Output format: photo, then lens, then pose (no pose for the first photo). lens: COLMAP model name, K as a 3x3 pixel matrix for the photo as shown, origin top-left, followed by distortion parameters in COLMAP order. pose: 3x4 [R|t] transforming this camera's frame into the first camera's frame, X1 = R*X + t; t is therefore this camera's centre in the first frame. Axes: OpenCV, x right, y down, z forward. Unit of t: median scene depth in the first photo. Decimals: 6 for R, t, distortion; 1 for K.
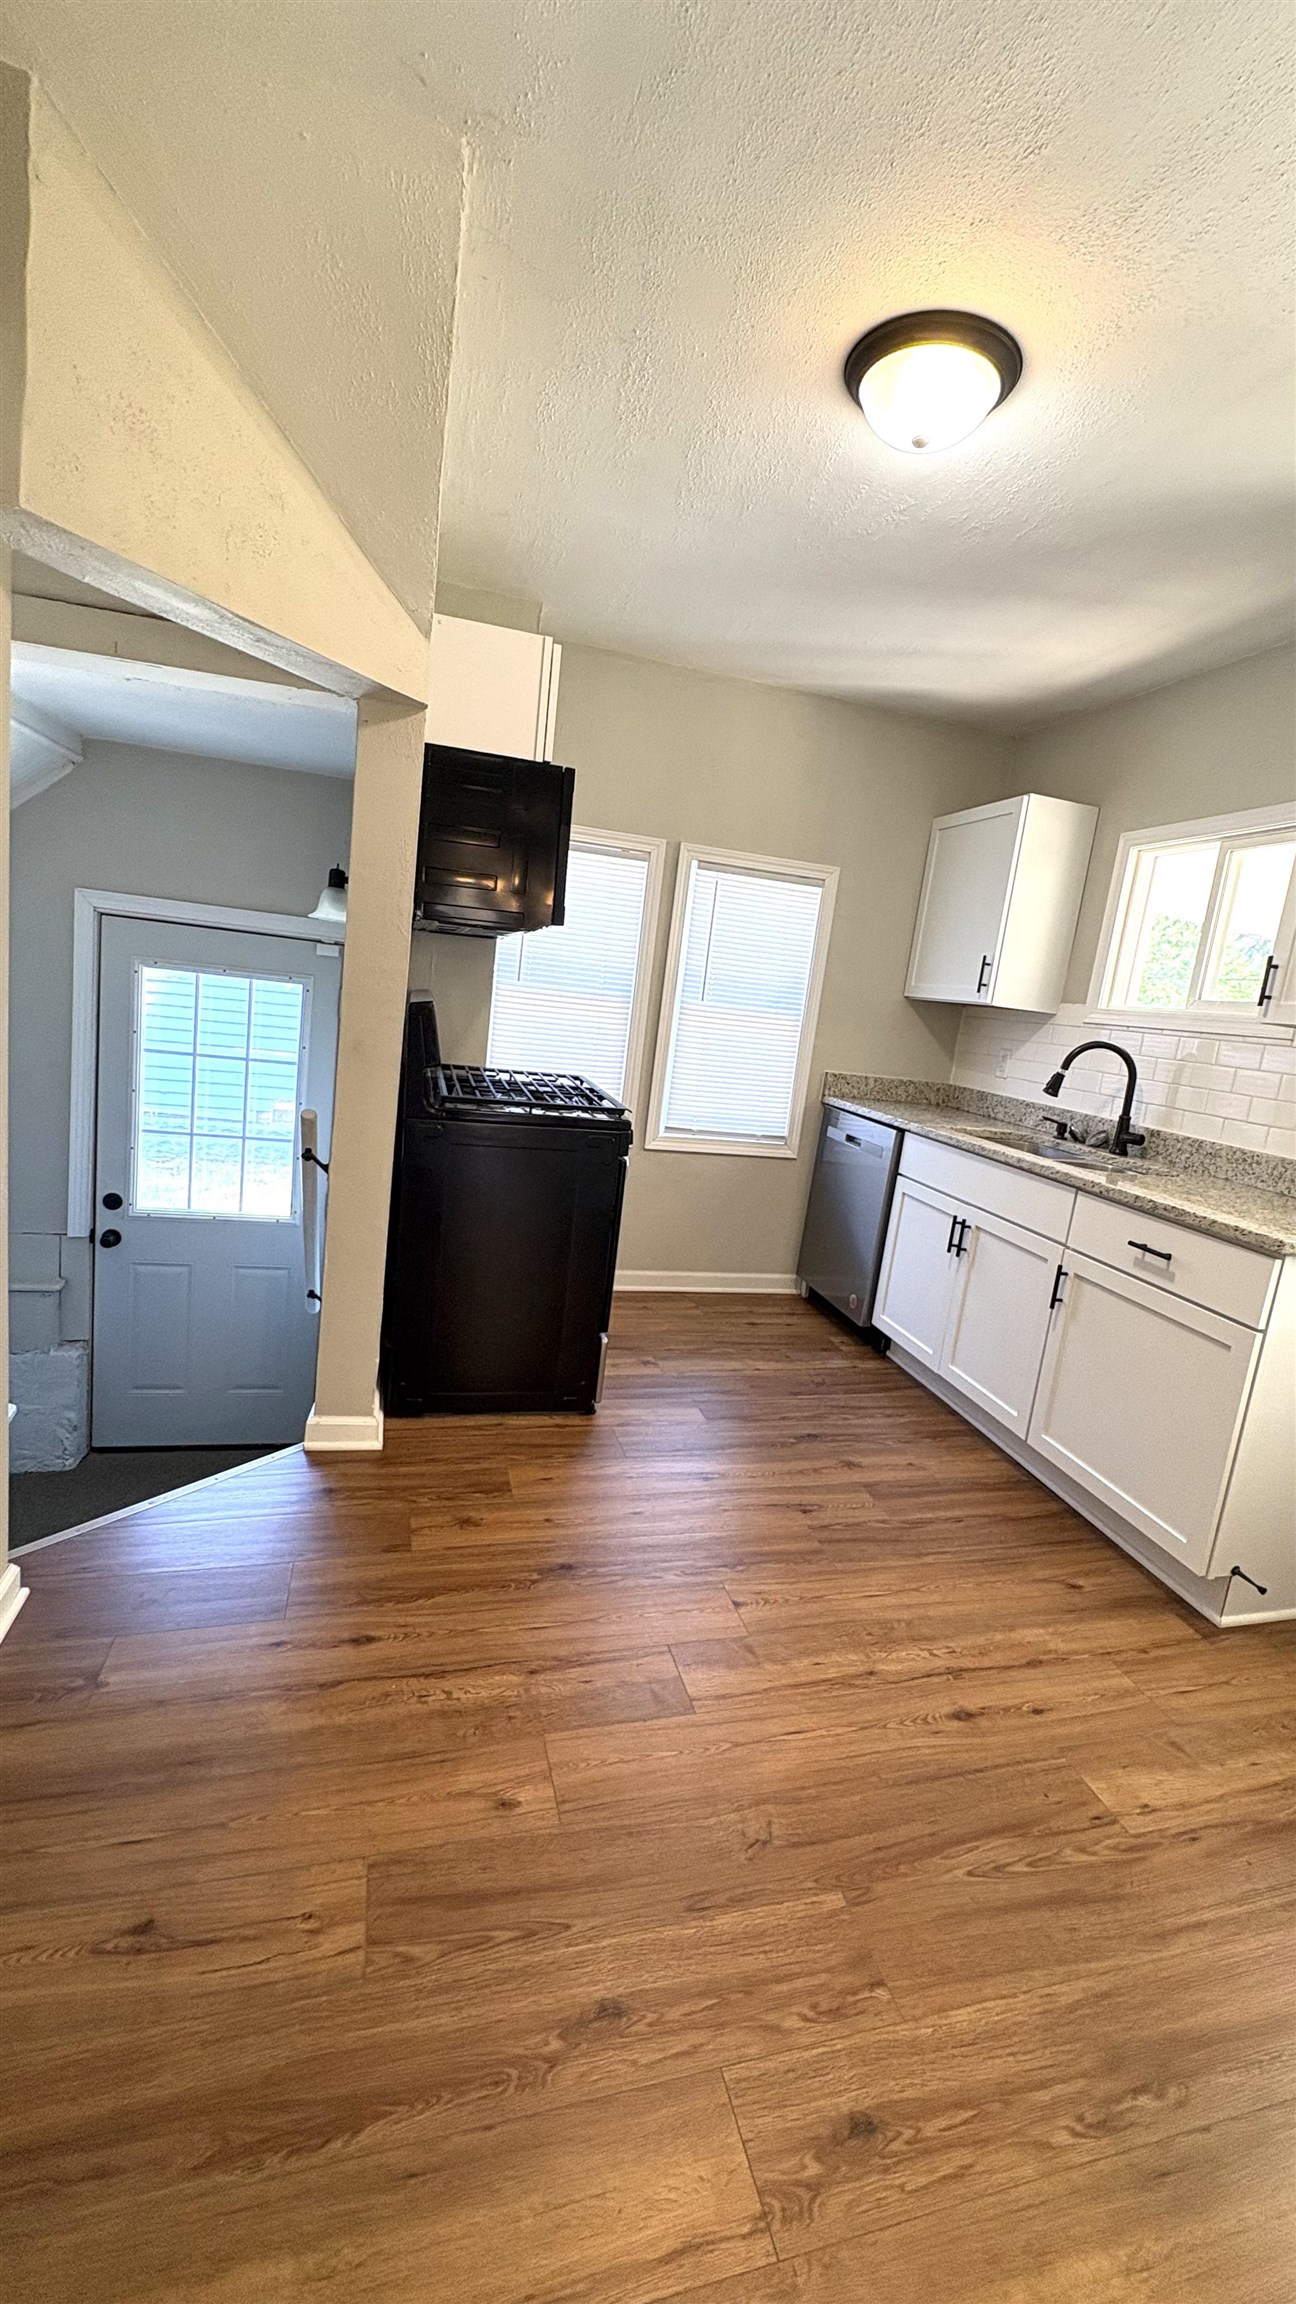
lens RADIAL K [[916.9, 0, 655.8], [0, 916.9, 1145.4], [0, 0, 1]] dist [0.000404, -0.000213]
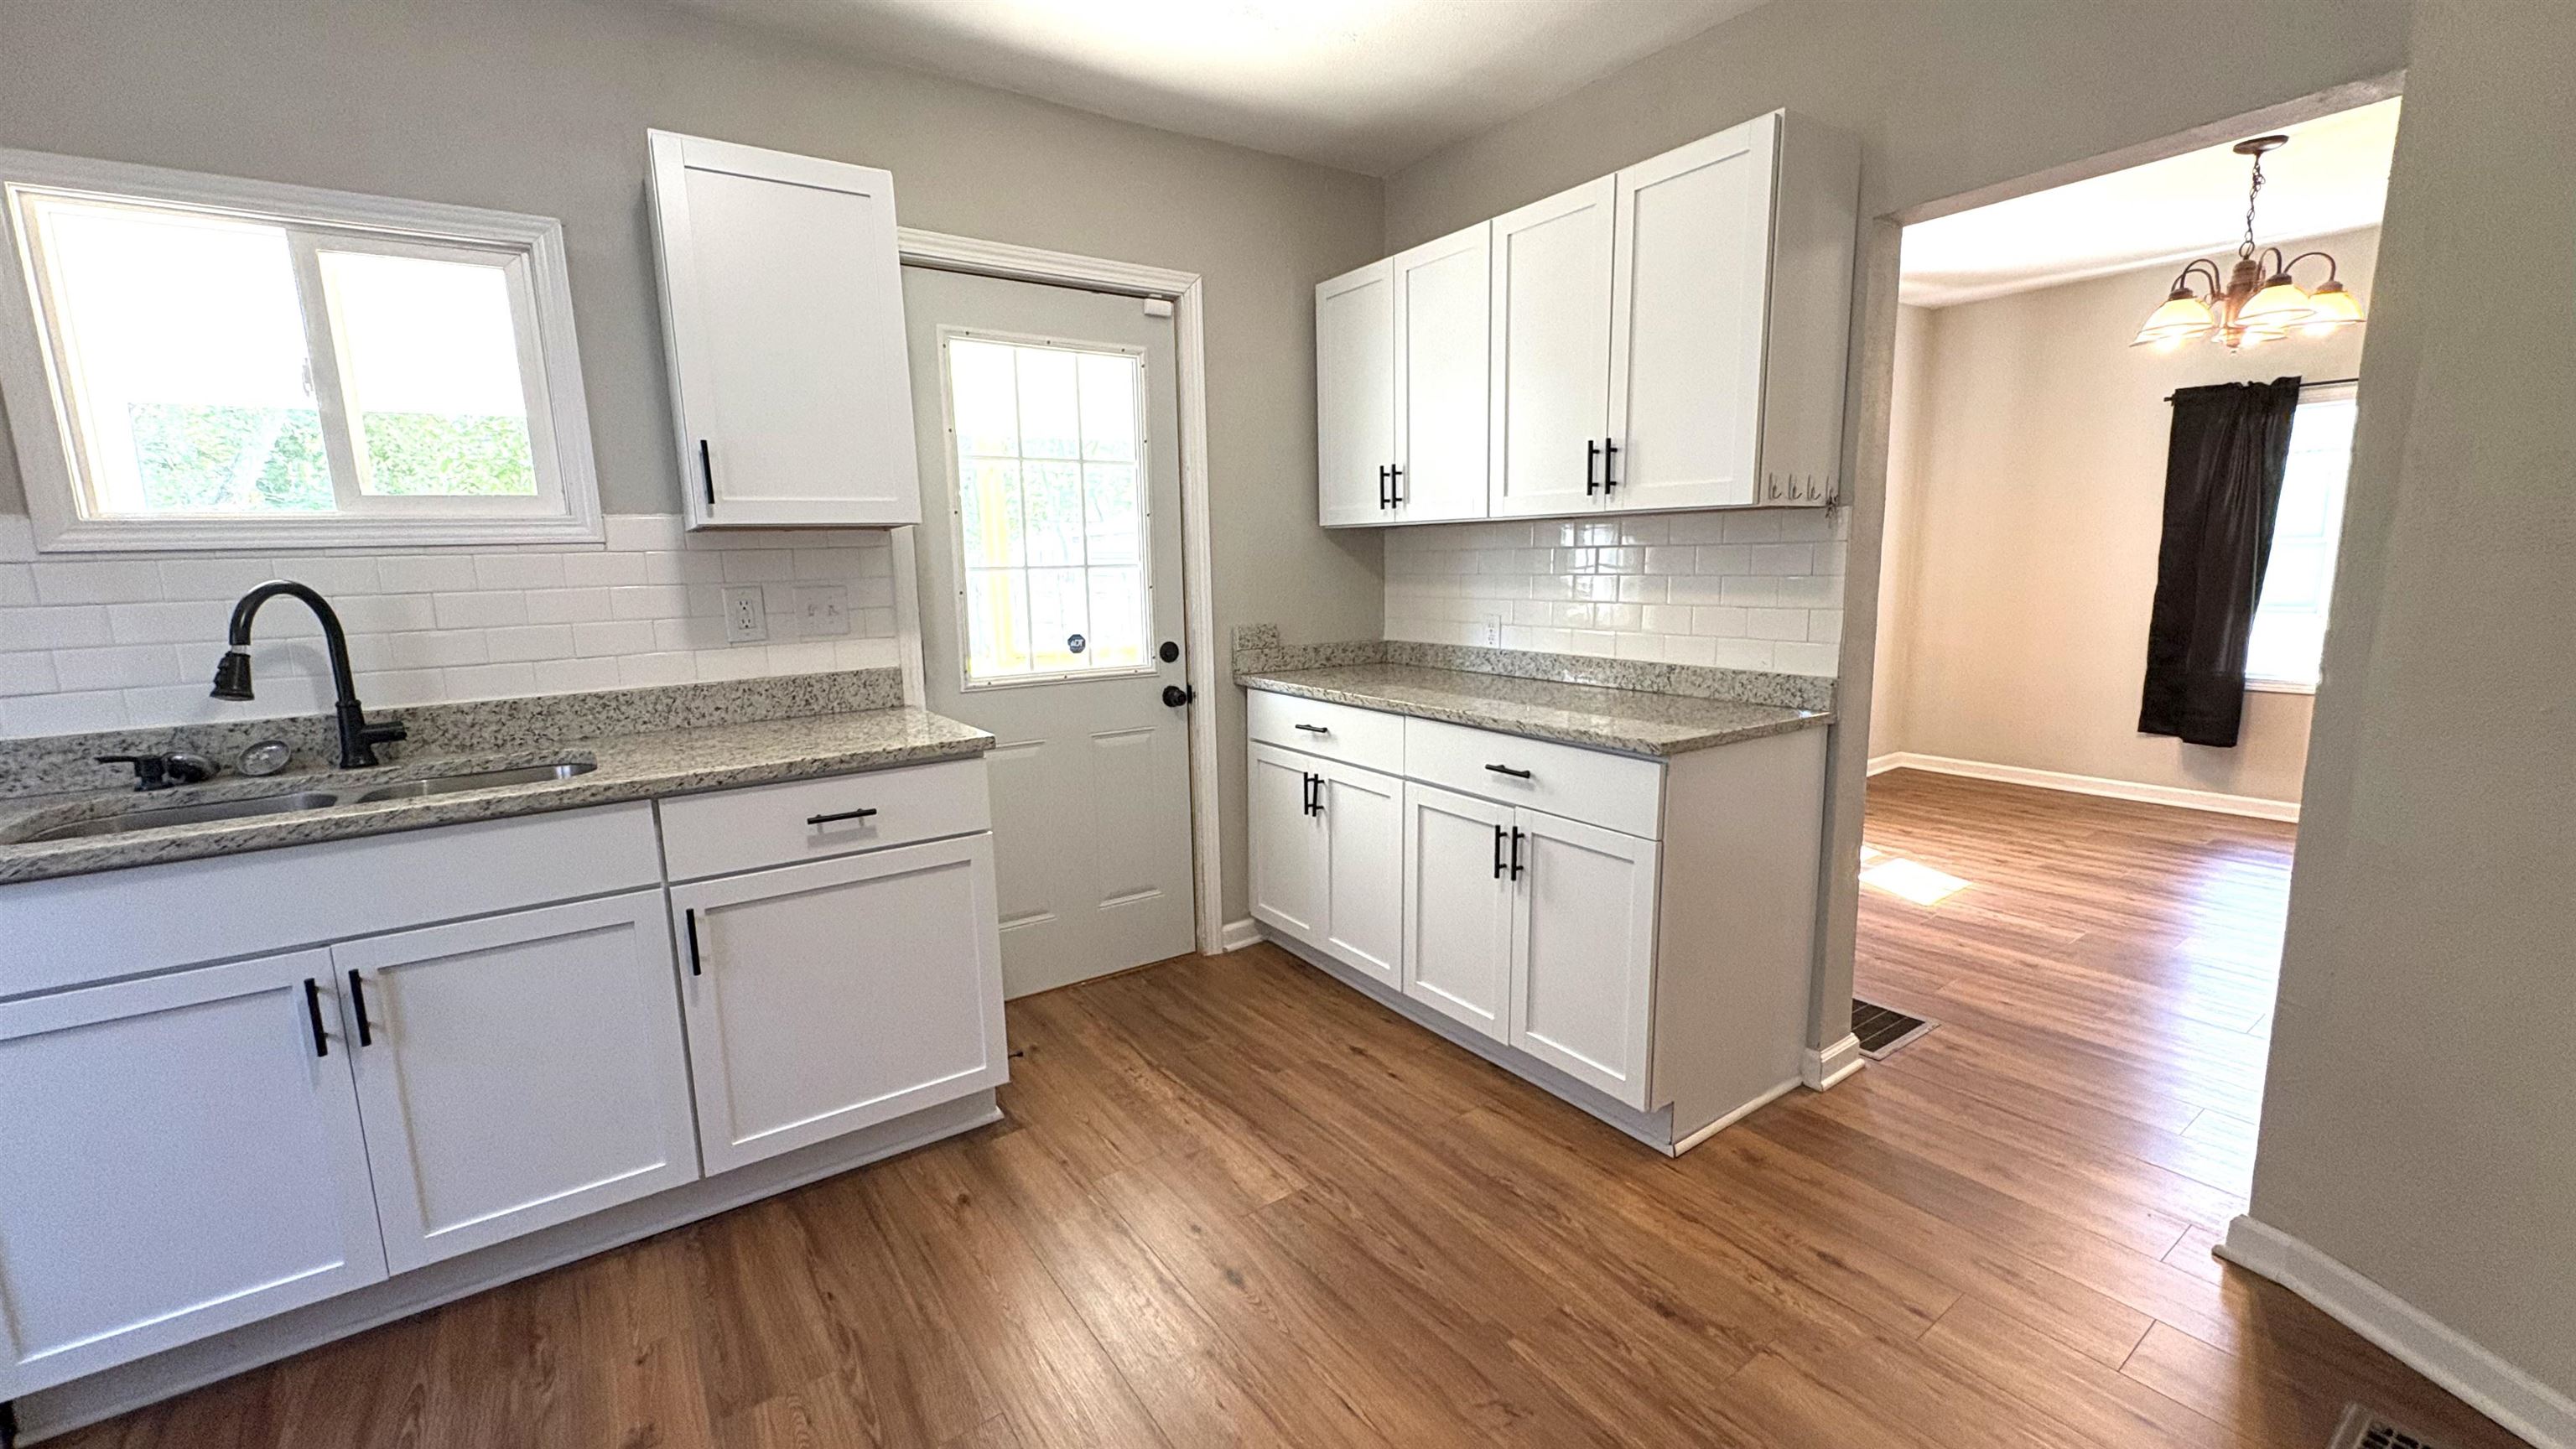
lens RADIAL K [[1025.1, 0, 1290.0], [0, 1025.1, 721.0], [0, 0, 1]] dist [0.000404, -0.000213]
pose [[-0.333442, -0.255820, 0.907399, -0.367169], [0.146100, 0.936832, 0.317805, -0.181378], [-0.931381, 0.238541, -0.275004, 0.805968]]
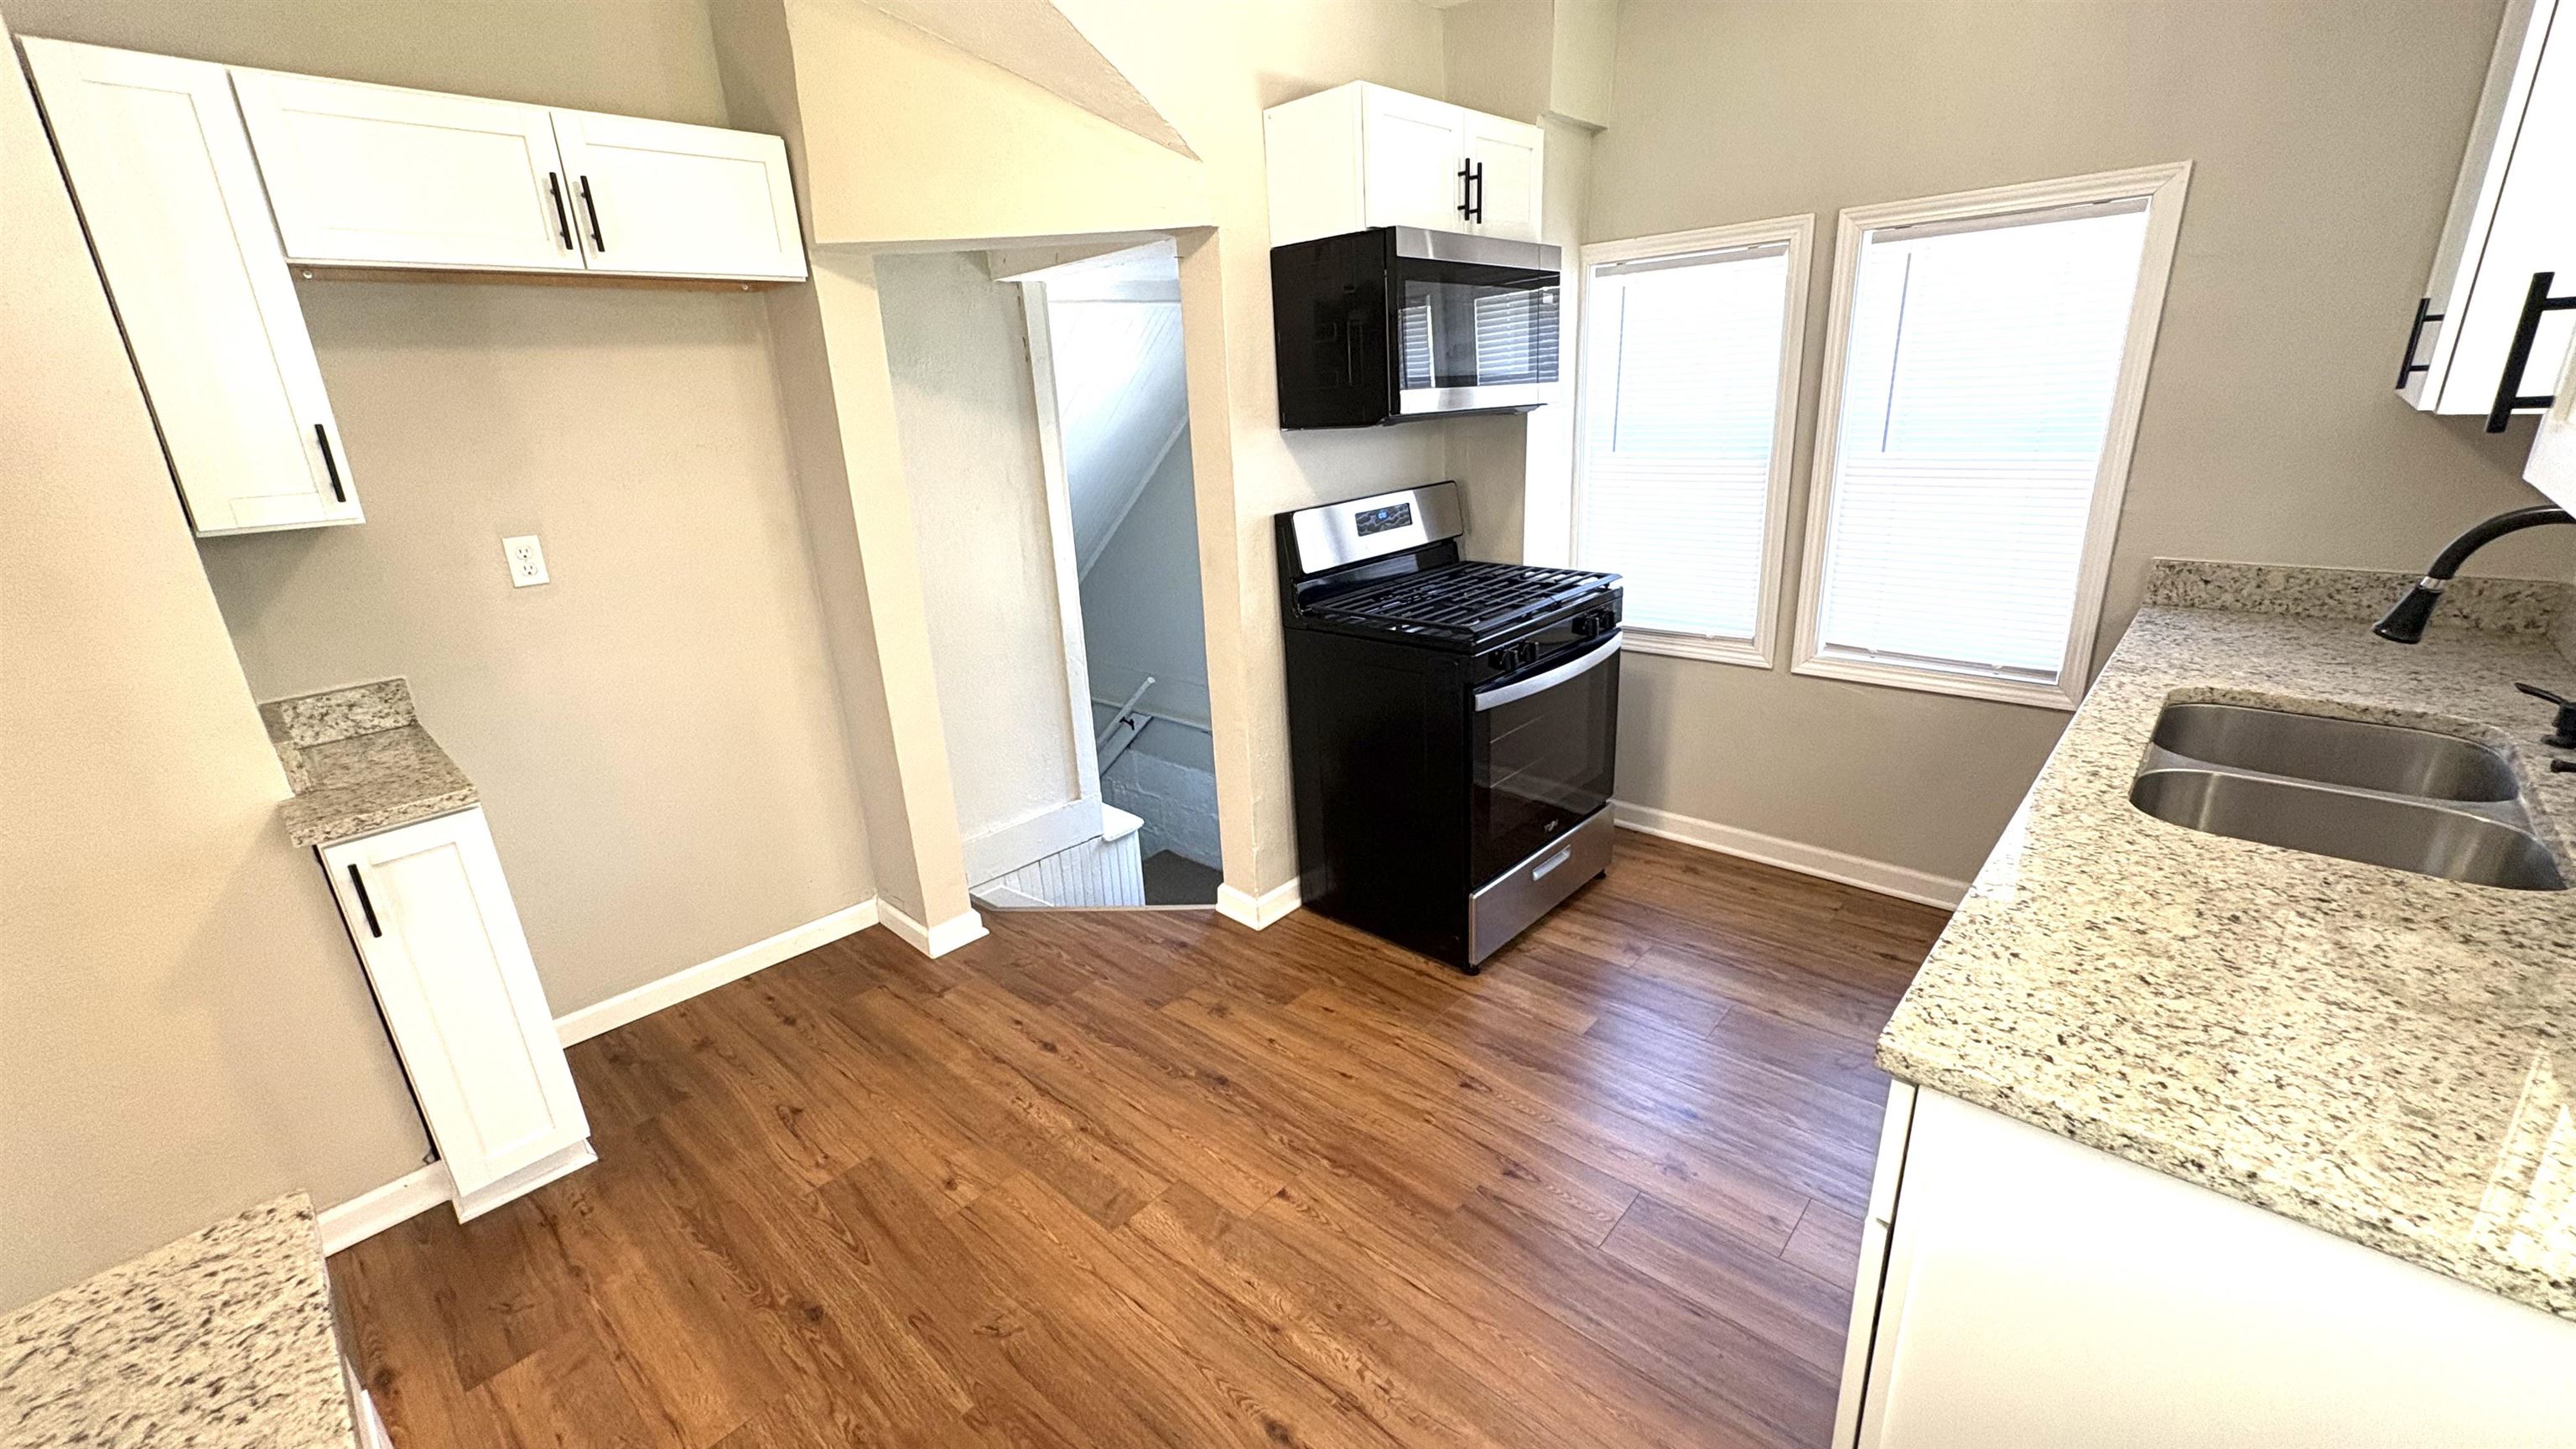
lens RADIAL K [[1025.1, 0, 1290.0], [0, 1025.1, 721.0], [0, 0, 1]] dist [0.000404, -0.000213]
pose [[0.523210, 0.130529, -0.842148, 0.741716], [-0.034716, 0.990645, 0.131977, -0.081400], [0.851497, -0.039815, 0.522846, 0.414359]]
